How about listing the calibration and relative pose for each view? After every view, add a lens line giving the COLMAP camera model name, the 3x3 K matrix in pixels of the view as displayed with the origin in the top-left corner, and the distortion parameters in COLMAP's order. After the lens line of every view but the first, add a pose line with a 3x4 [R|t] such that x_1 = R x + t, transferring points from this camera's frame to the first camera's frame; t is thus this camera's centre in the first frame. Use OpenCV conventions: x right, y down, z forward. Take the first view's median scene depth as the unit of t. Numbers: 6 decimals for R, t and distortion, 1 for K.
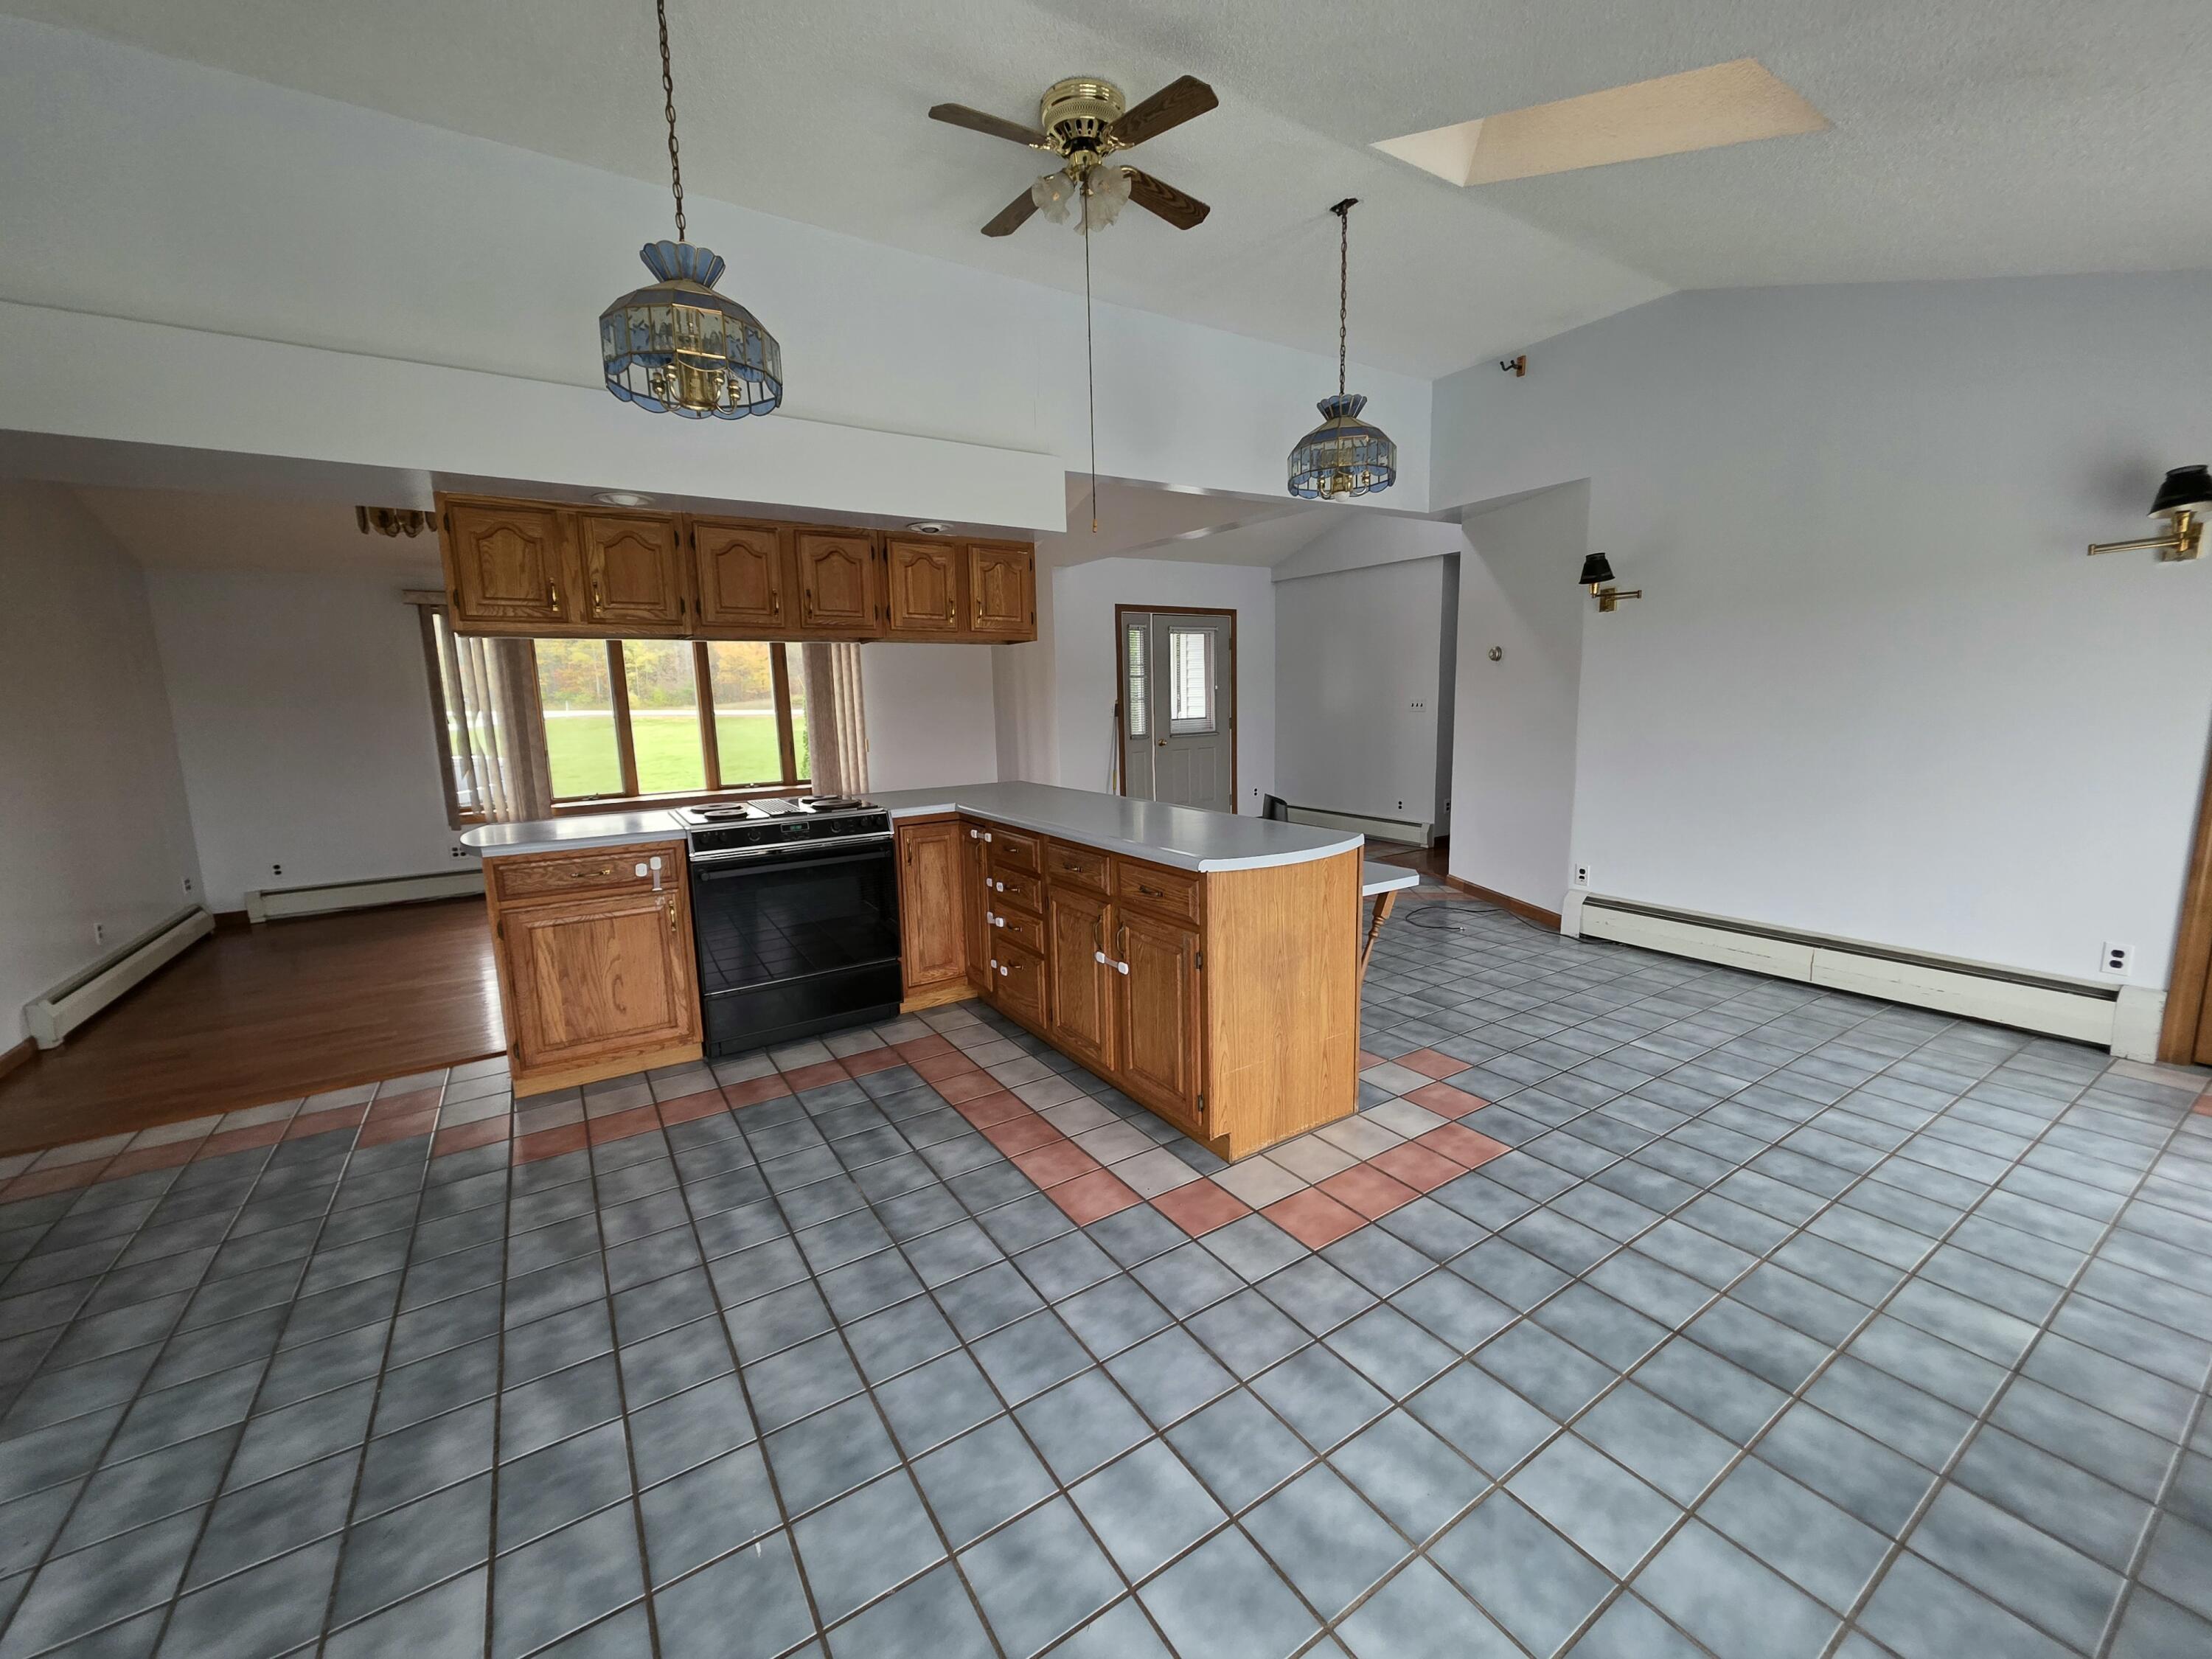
lens RADIAL K [[880.5, 0, 1113.6], [0, 880.5, 835.5], [0, 0, 1]] dist [0.001269, -0.000033]
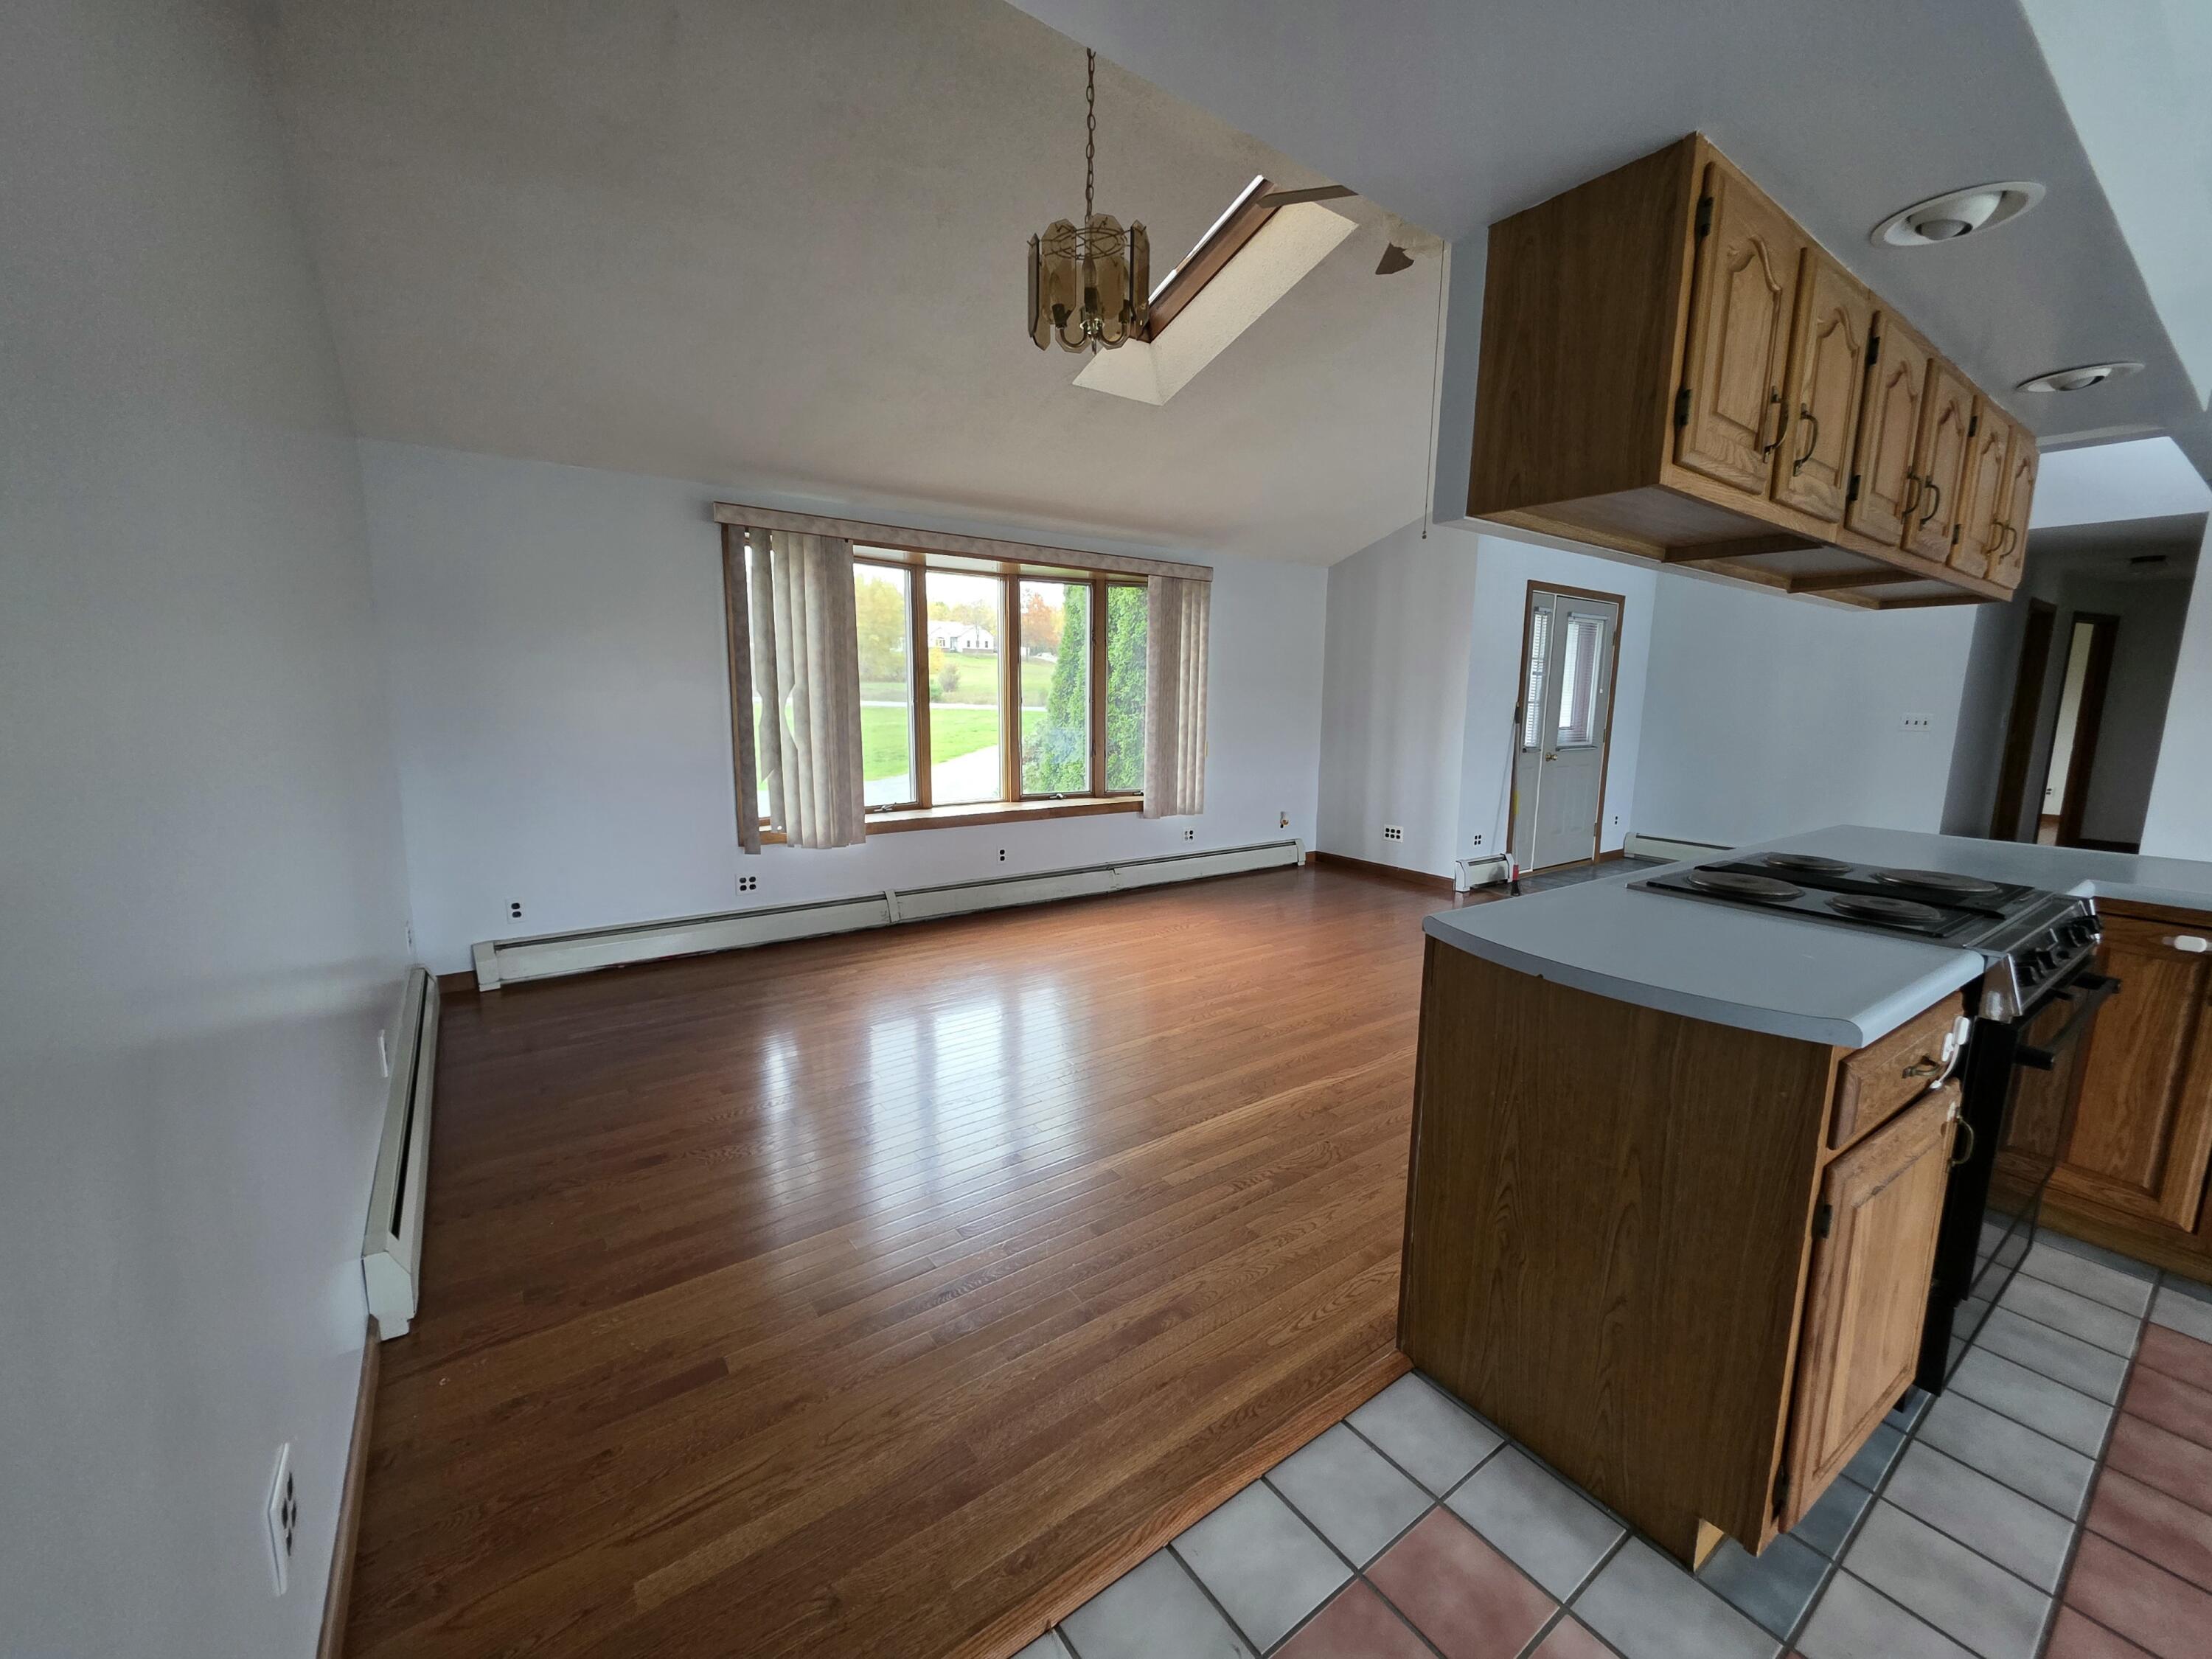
lens RADIAL K [[880.5, 0, 1098.0], [0, 880.5, 821.0], [0, 0, 1]] dist [0.001269, -0.000033]
pose [[0.998547, 0.030757, 0.044242, -0.500245], [-0.029886, 0.999349, -0.020228, -0.025337], [-0.044835, 0.018876, 0.998816, 0.289892]]
